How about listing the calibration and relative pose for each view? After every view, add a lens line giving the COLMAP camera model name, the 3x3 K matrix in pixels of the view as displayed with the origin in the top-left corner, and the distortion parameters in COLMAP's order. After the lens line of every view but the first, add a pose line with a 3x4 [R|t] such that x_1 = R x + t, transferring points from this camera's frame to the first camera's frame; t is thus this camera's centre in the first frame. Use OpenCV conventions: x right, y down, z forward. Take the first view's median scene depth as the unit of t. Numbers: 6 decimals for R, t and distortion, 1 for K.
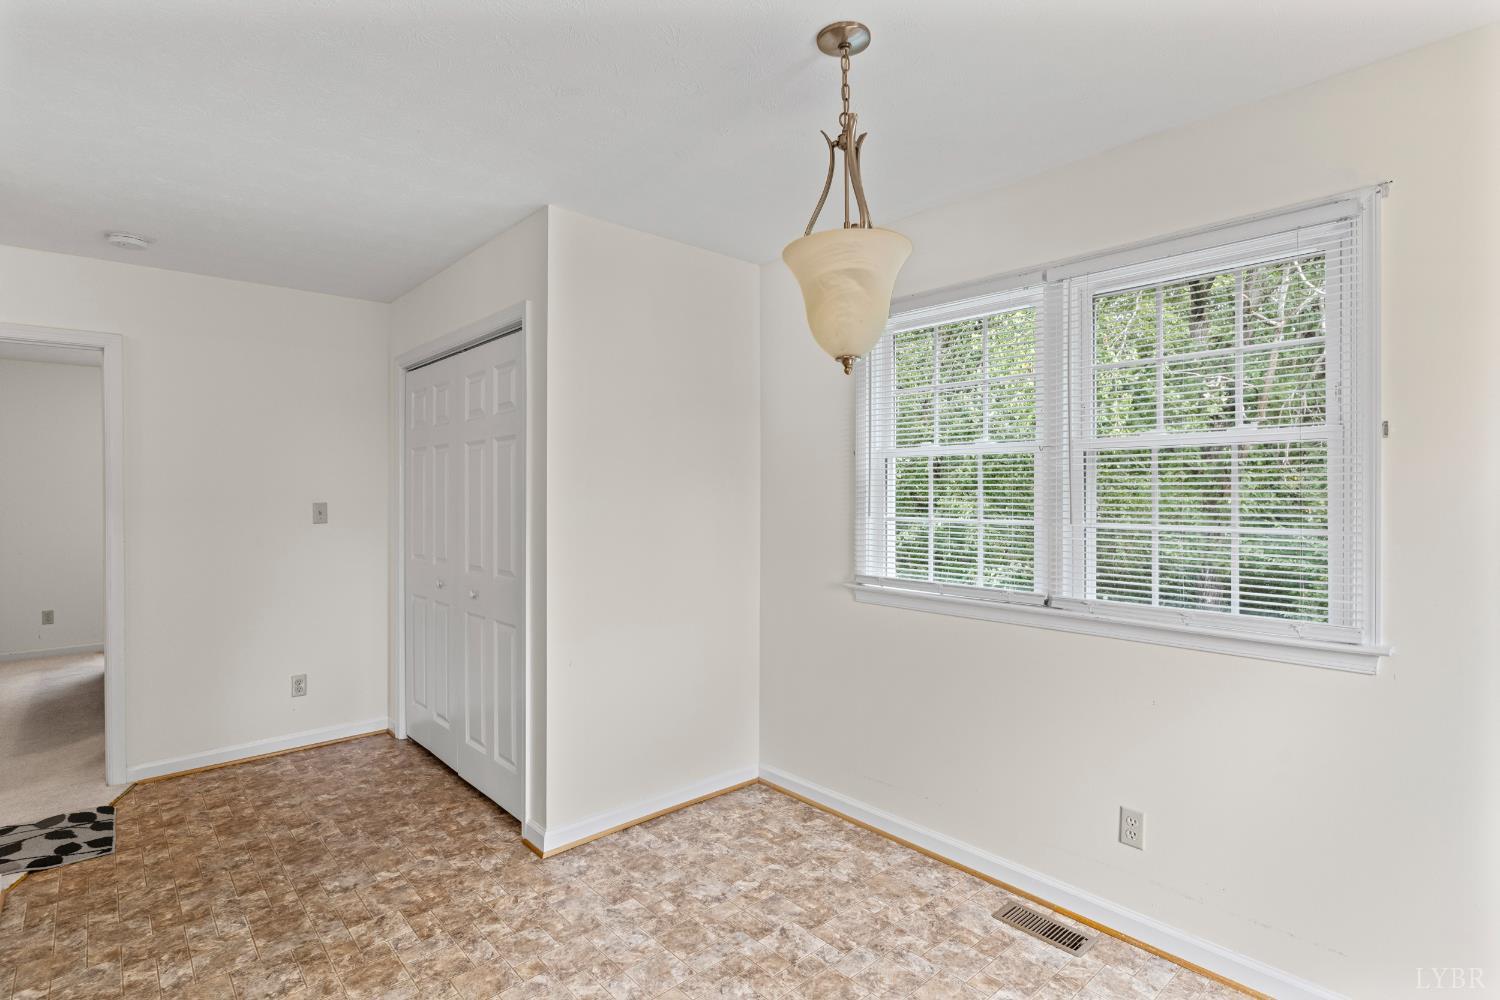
lens RADIAL K [[735.6, 0, 748.9], [0, 735.6, 493.0], [0, 0, 1]] dist [0.000268, 0.000557]
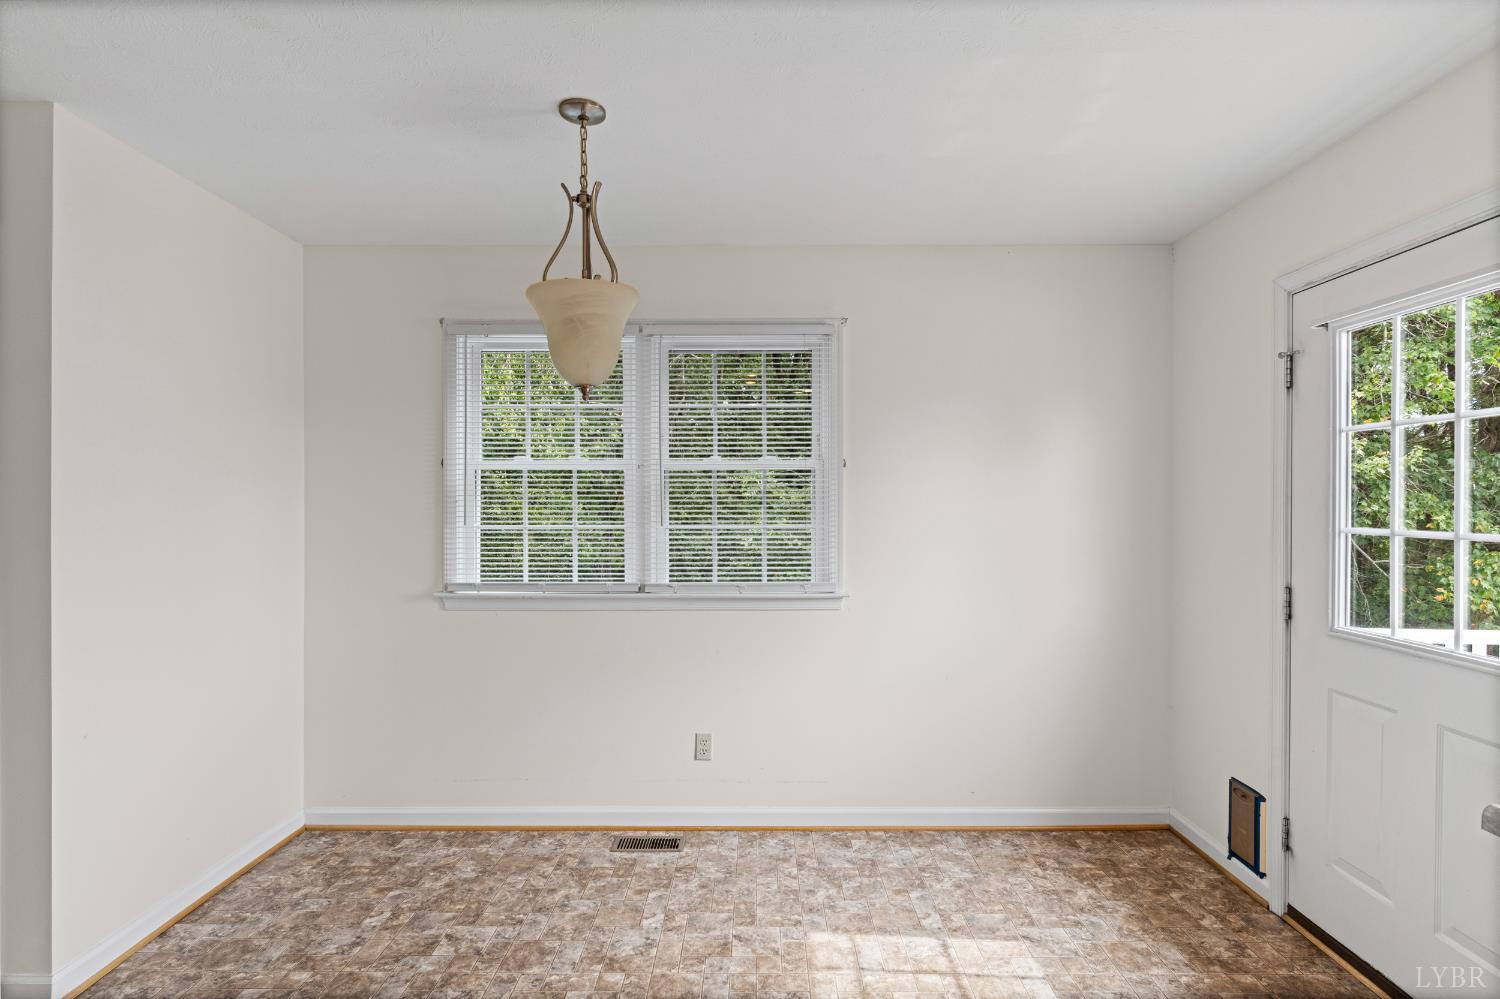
lens RADIAL K [[735.6, 0, 762.9], [0, 735.6, 503.7], [0, 0, 1]] dist [0.000268, 0.000557]
pose [[0.663528, -0.004083, 0.748140, -0.380218], [-0.000612, 0.999982, 0.006000, -0.004248], [-0.748151, -0.004439, 0.663513, 0.010612]]
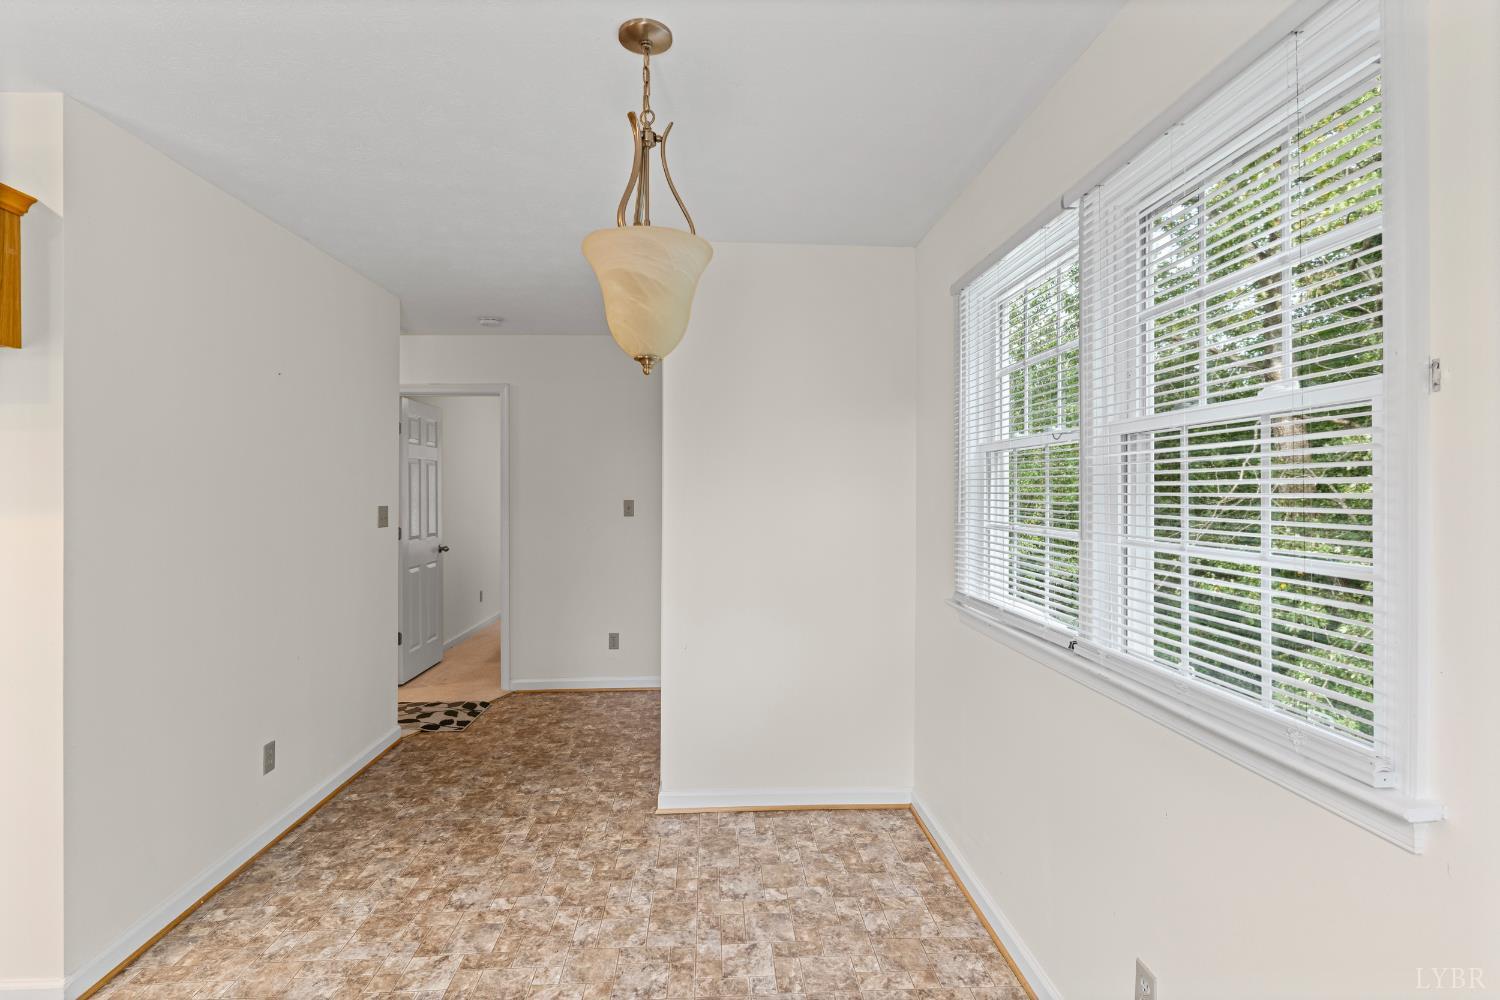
lens RADIAL K [[735.6, 0, 752.9], [0, 735.6, 494.8], [0, 0, 1]] dist [0.000268, 0.000557]
pose [[0.776301, 0.004130, -0.630349, 0.591869], [-0.000787, 0.999984, 0.005582, -0.003723], [0.630362, -0.003837, 0.776292, 0.227854]]
